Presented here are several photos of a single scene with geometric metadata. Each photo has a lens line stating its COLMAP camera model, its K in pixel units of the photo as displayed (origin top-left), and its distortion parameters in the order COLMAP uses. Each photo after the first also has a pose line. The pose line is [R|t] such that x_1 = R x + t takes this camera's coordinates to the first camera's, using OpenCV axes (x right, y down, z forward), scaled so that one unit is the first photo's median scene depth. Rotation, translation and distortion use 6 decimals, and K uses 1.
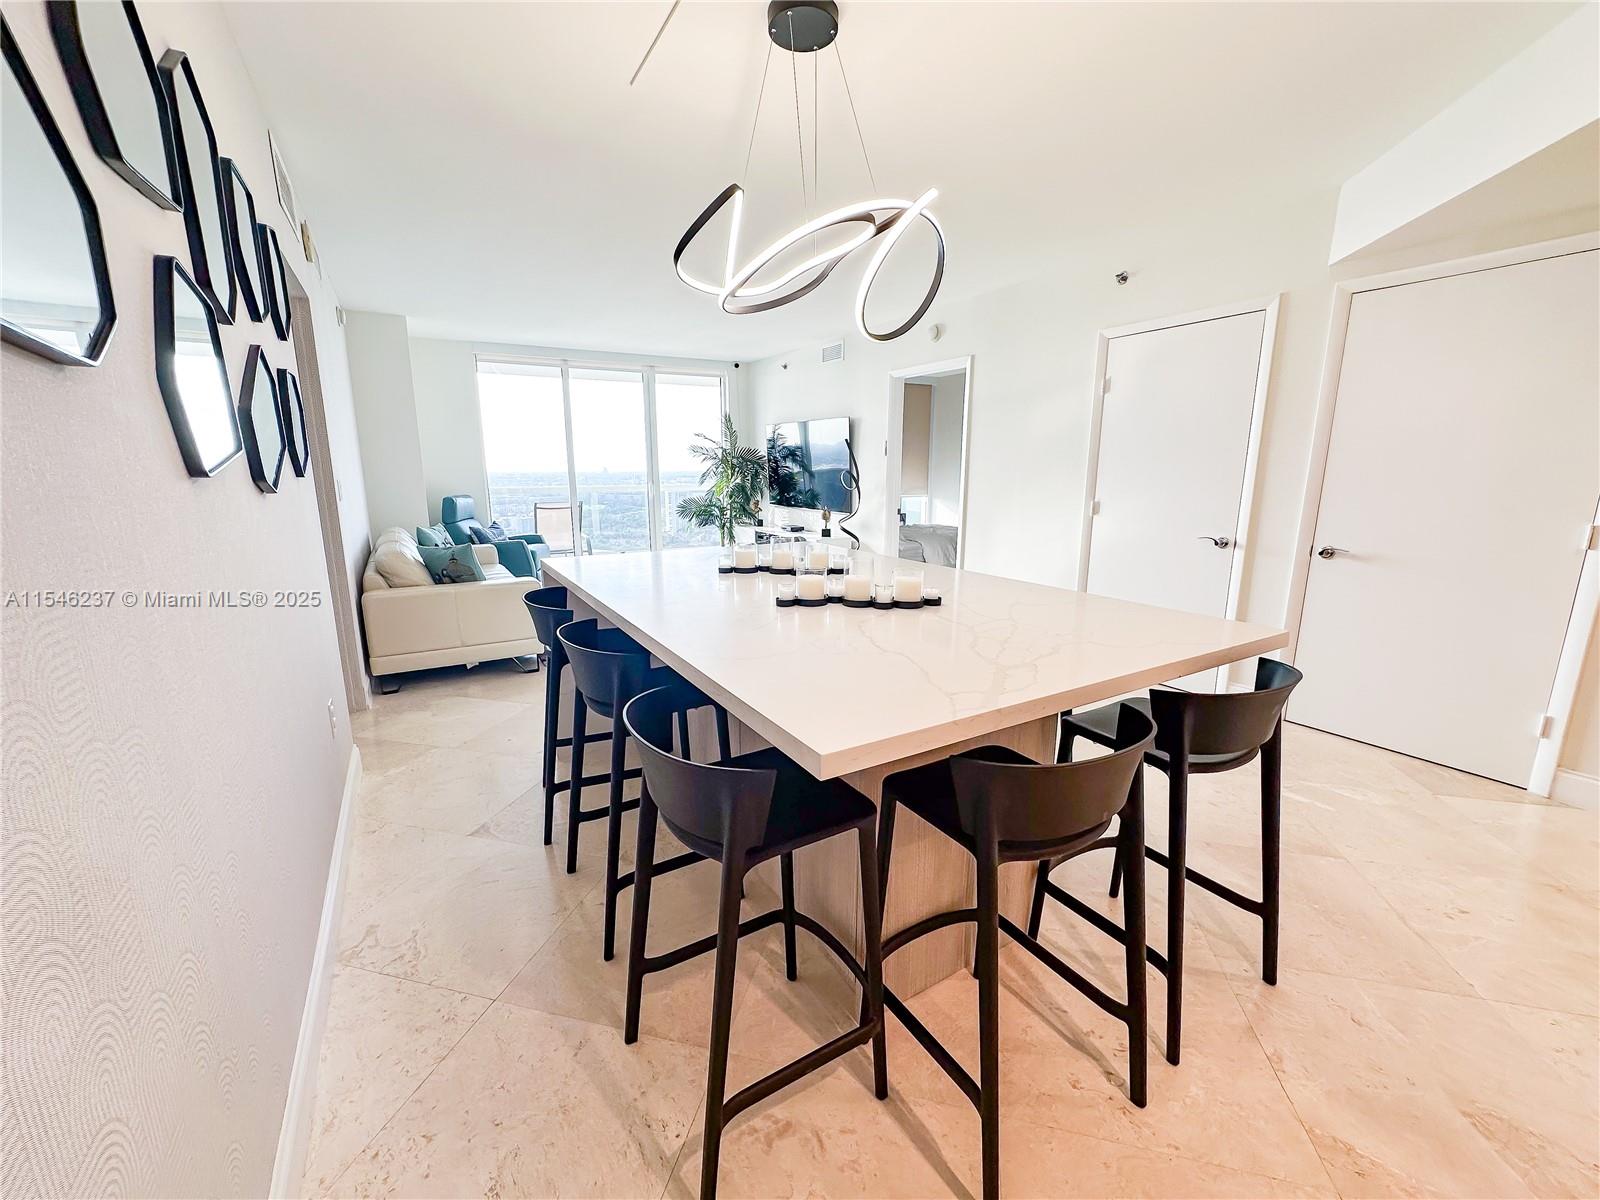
lens RADIAL K [[642.3, 0, 807.0], [0, 642.3, 595.5], [0, 0, 1]] dist [-0.000194, 0.000528]
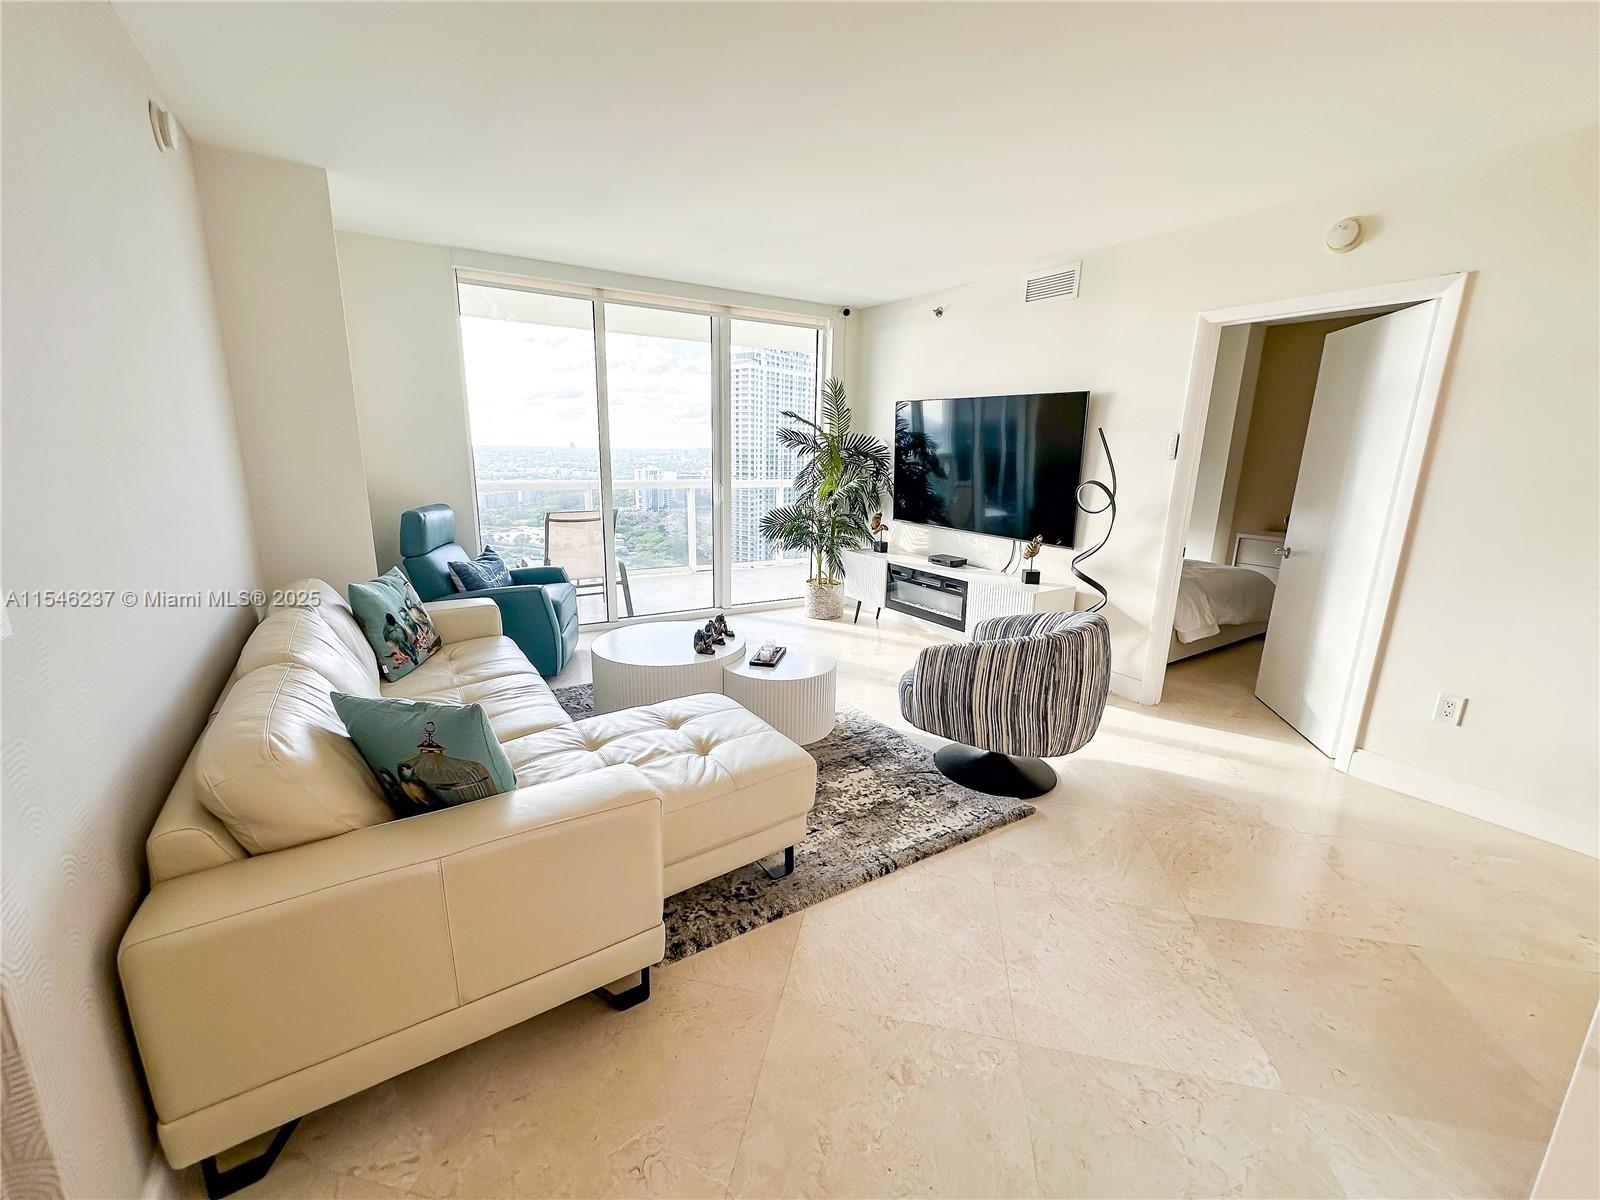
lens RADIAL K [[642.3, 0, 802.8], [0, 642.3, 596.8], [0, 0, 1]] dist [-0.000194, 0.000528]
pose [[0.998992, 0.014280, 0.042553, -0.200455], [-0.015598, 0.999404, 0.030794, -0.087070], [-0.042088, -0.031427, 0.998620, 0.353485]]
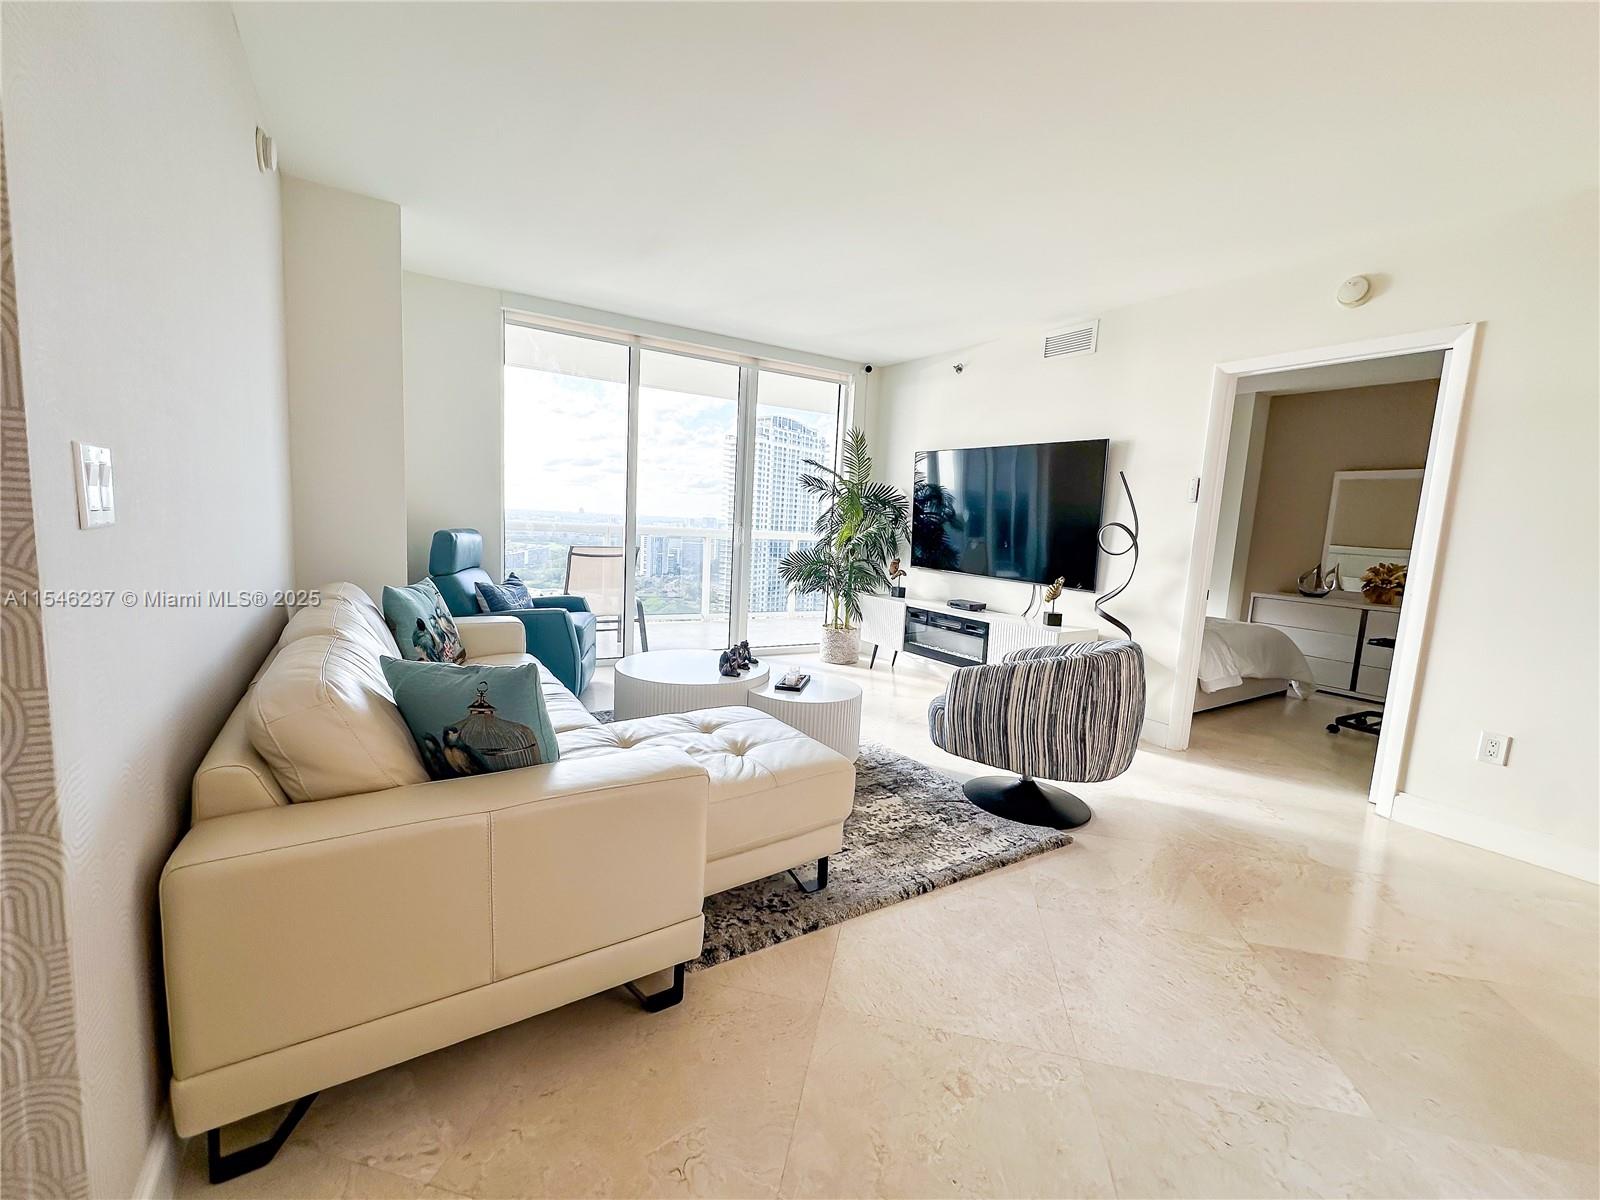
lens RADIAL K [[642.3, 0, 802.8], [0, 642.3, 596.8], [0, 0, 1]] dist [-0.000194, 0.000528]
pose [[0.997994, 0.050216, 0.038555, -0.218763], [-0.047055, 0.995769, -0.078931, -0.054427], [-0.042356, 0.076958, 0.996134, 0.354444]]
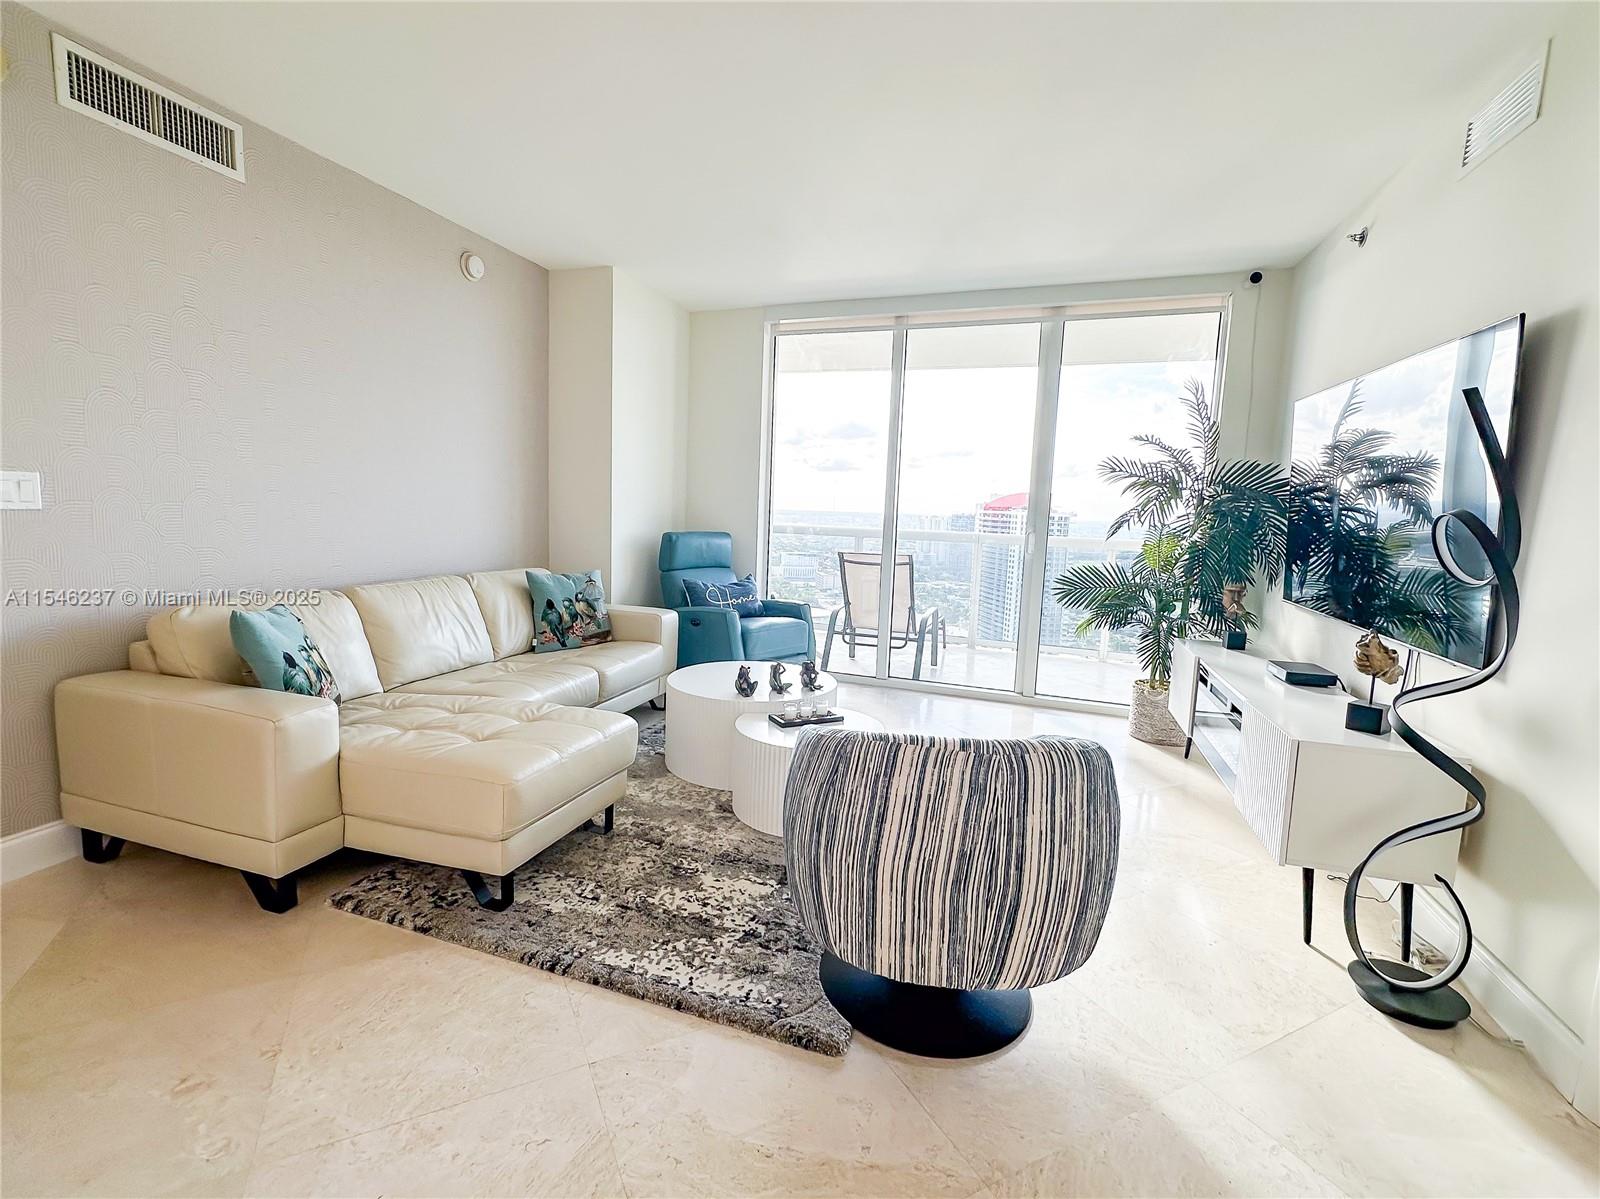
lens RADIAL K [[735.5, 0, 805.1], [0, 735.5, 601.6], [0, 0, 1]] dist [-0.004896, 0.001640]
pose [[0.651381, 0.122239, -0.748840, 0.099521], [-0.185967, 0.982555, -0.001374, -0.093904], [0.735608, 0.140155, 0.662750, 0.529137]]
